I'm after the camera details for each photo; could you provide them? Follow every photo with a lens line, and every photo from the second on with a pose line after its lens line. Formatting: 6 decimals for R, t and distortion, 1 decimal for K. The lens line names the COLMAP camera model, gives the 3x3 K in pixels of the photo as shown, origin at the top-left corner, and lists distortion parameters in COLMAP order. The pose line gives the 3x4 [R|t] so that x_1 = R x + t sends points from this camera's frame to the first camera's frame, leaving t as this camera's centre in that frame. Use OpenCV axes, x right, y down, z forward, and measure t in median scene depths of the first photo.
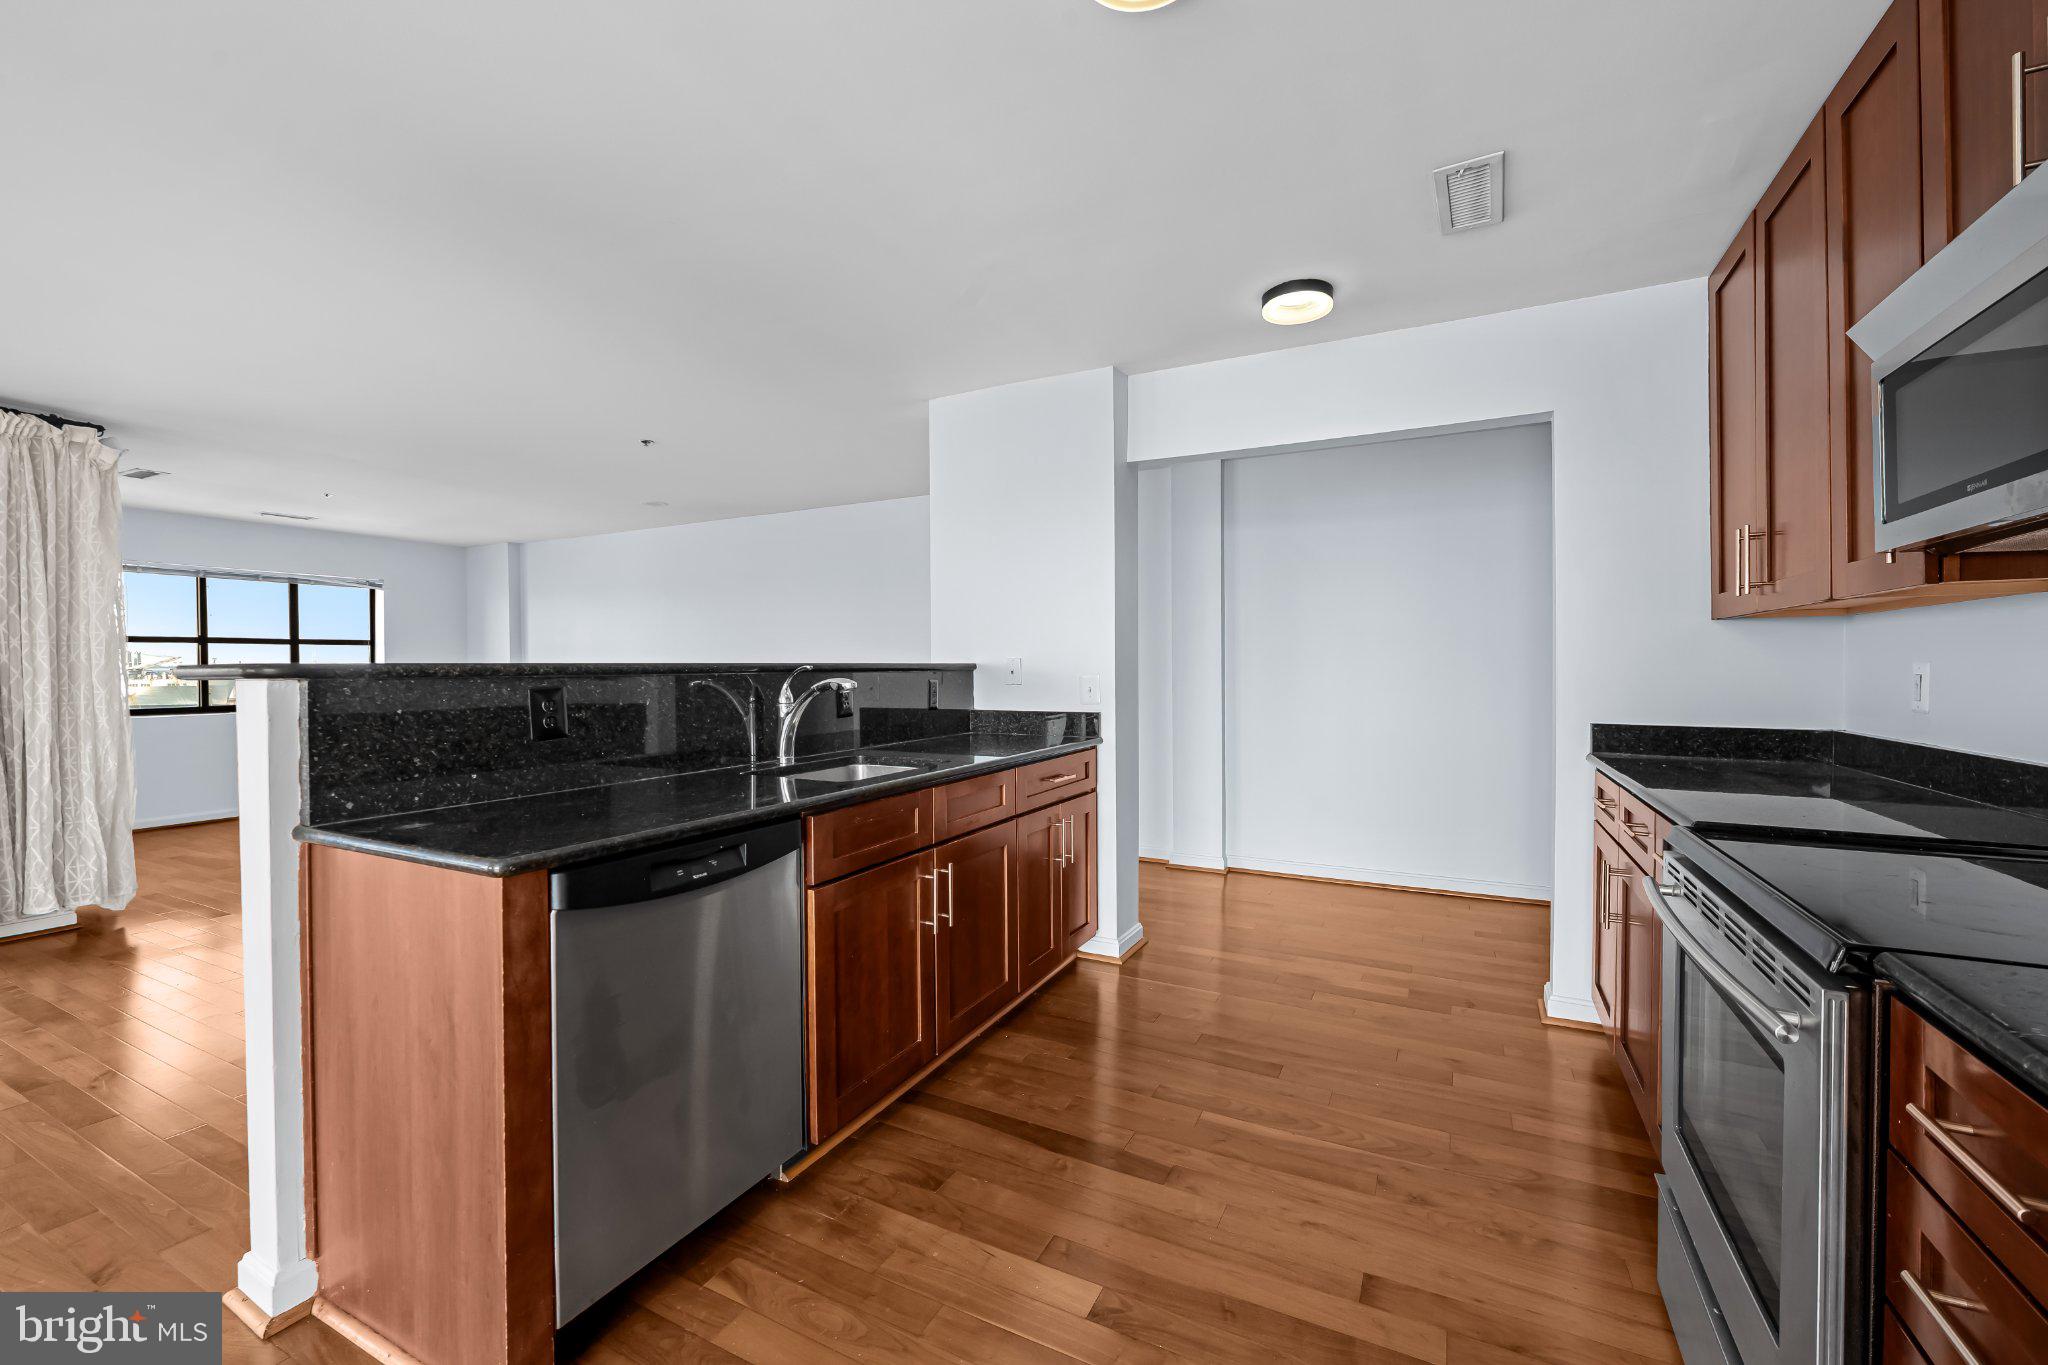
lens RADIAL K [[827.7, 0, 1023.7], [0, 827.7, 676.7], [0, 0, 1]] dist [-0.005904, 0.001473]
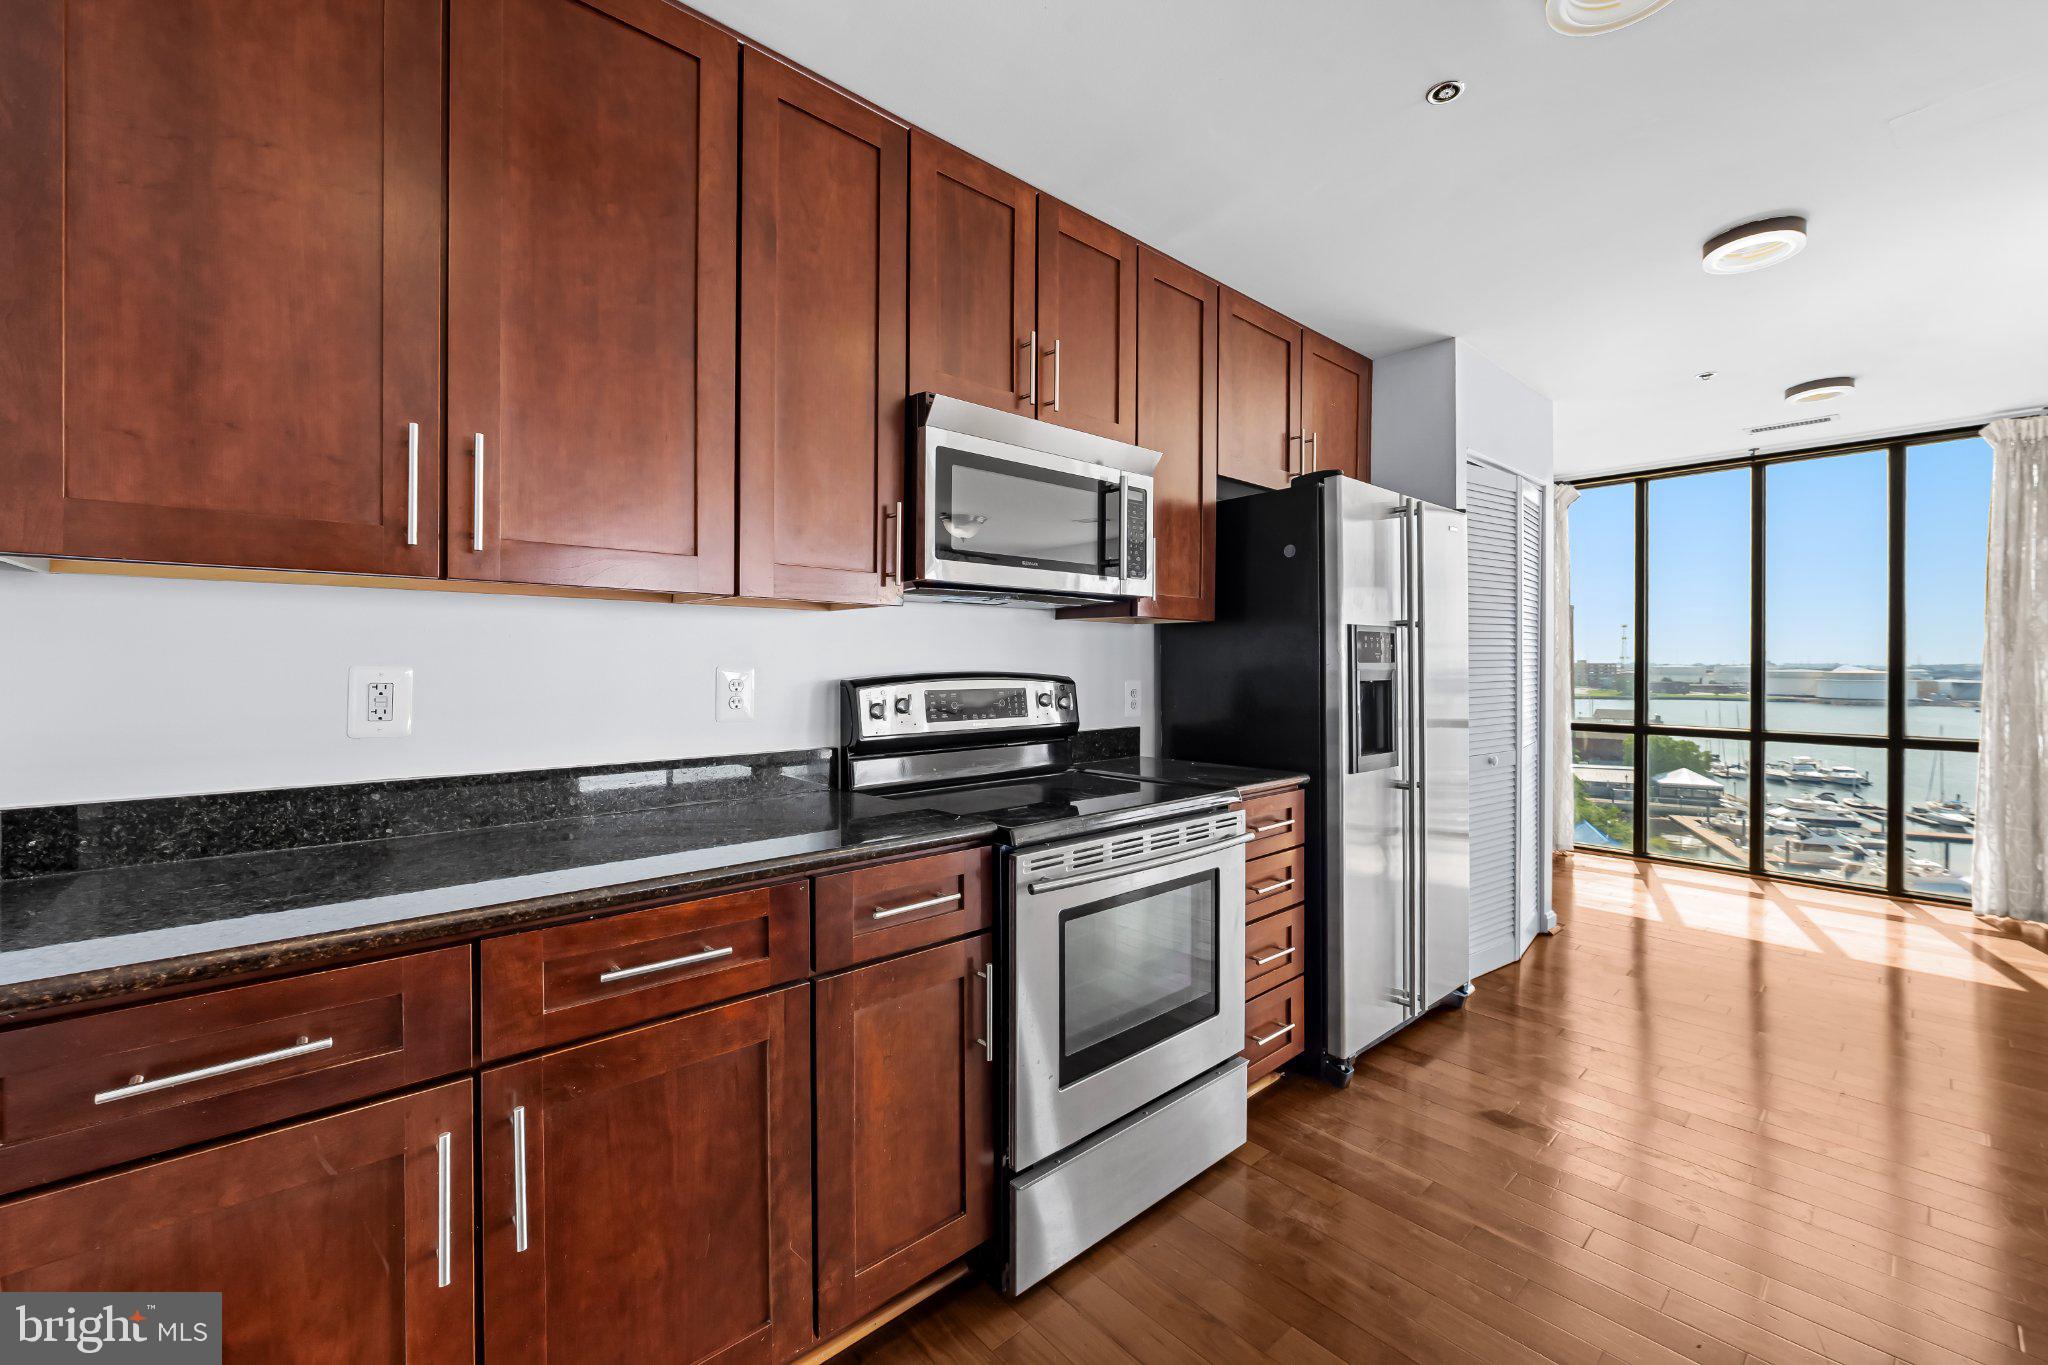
lens RADIAL K [[827.7, 0, 1012.2], [0, 827.7, 662.1], [0, 0, 1]] dist [-0.005904, 0.001473]
pose [[-0.929913, 0.003940, 0.367758, 0.186345], [0.007527, 0.999937, 0.008321, -0.014778], [-0.367702, 0.010506, -0.929884, 0.875632]]
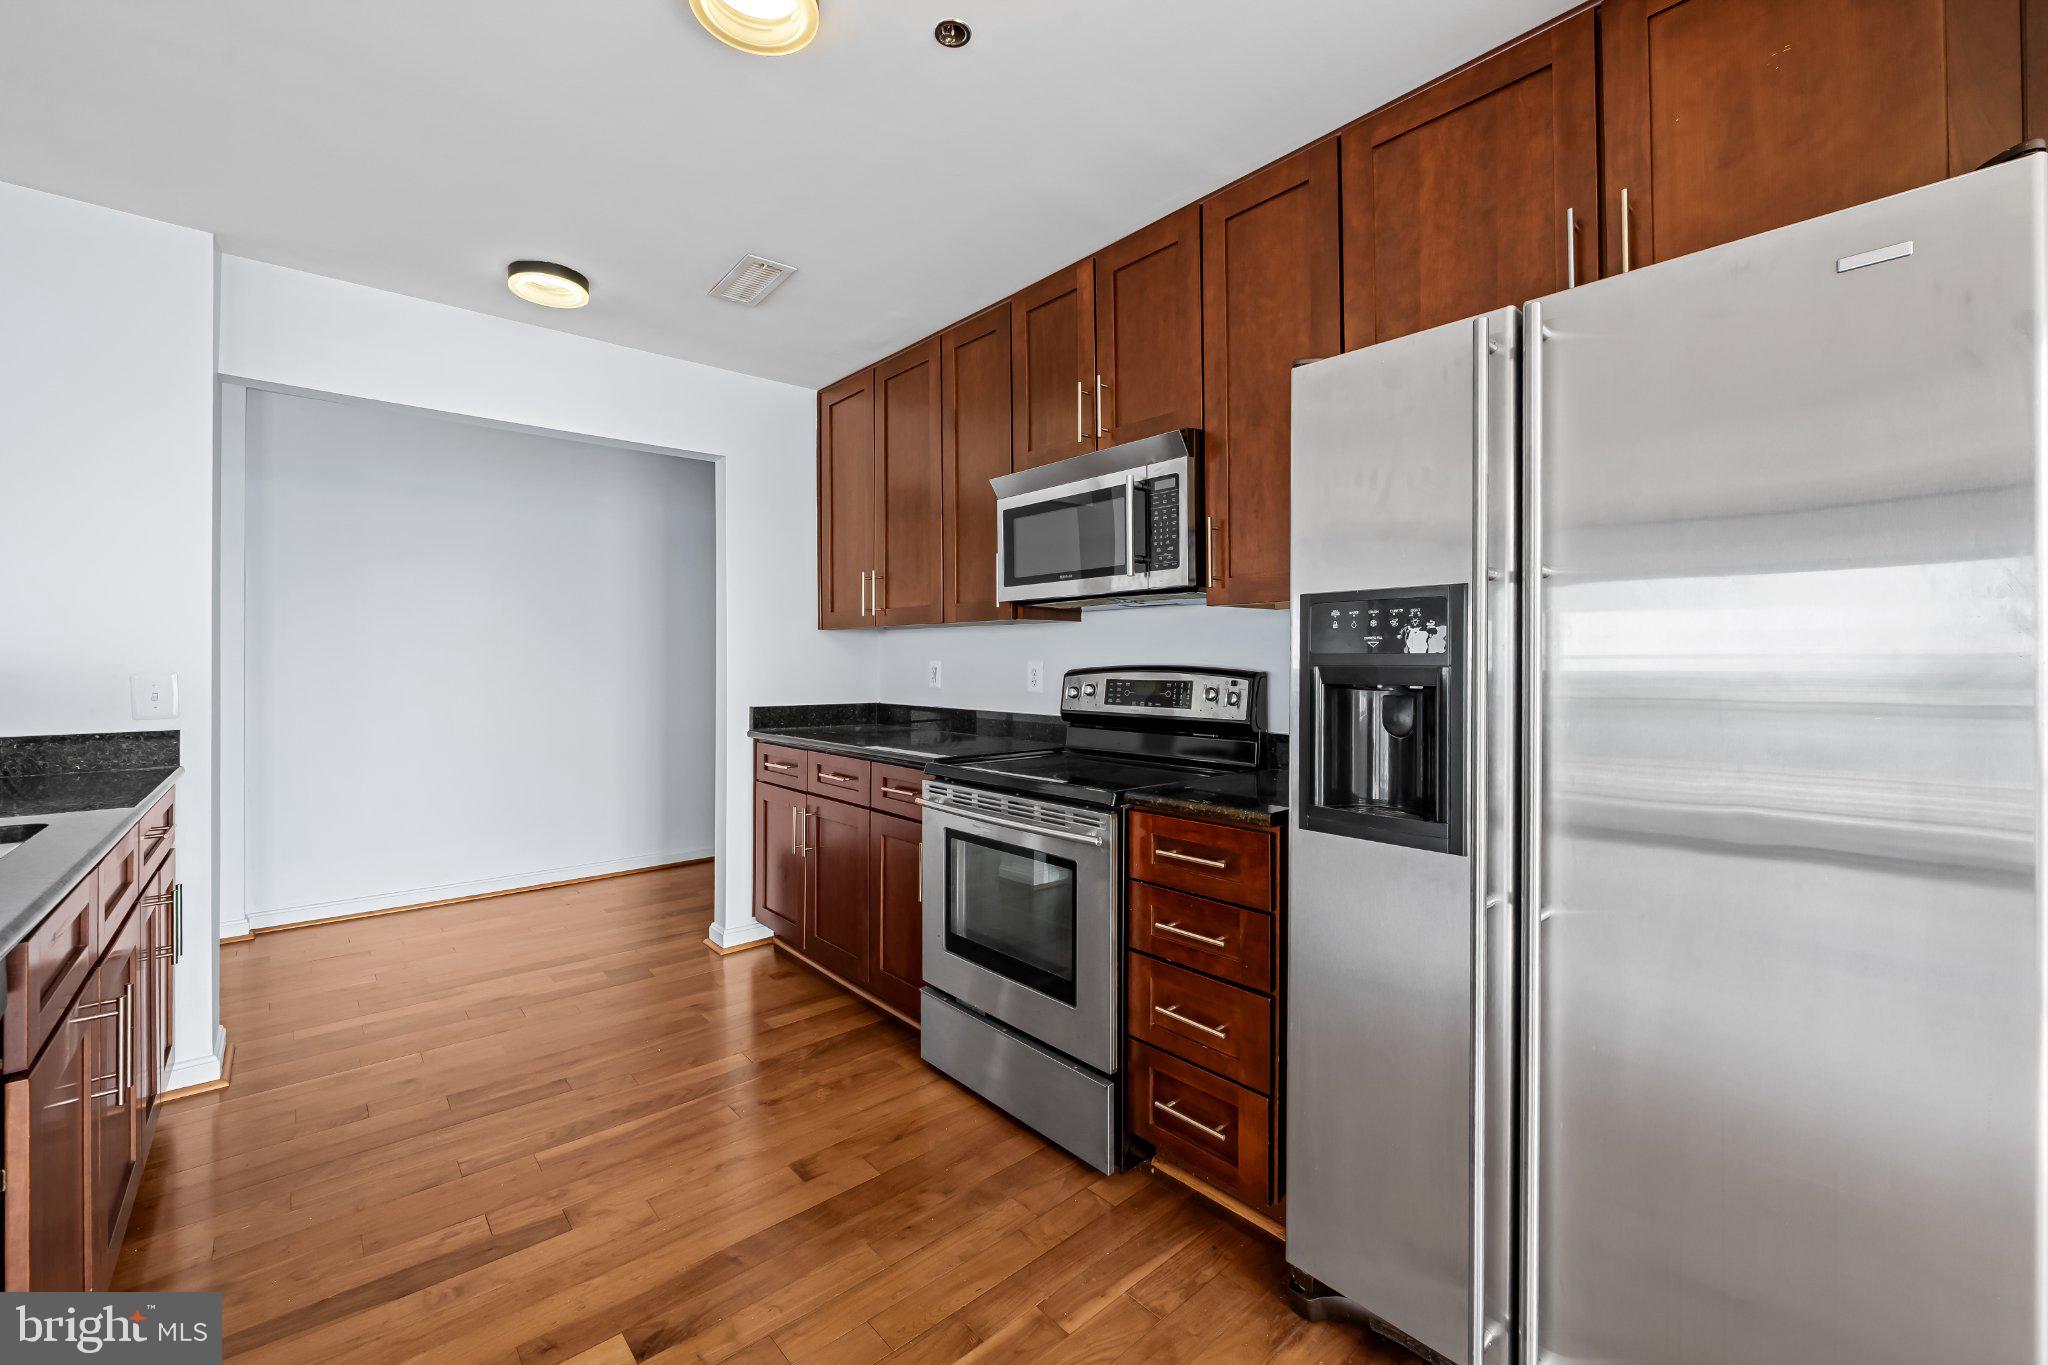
lens RADIAL K [[827.7, 0, 1019.1], [0, 827.7, 656.2], [0, 0, 1]] dist [-0.005904, 0.001473]
pose [[0.368227, 0.008539, 0.929697, -0.286862], [0.010266, 0.999860, -0.013249, -0.000994], [-0.929679, 0.014423, 0.368087, 0.111677]]
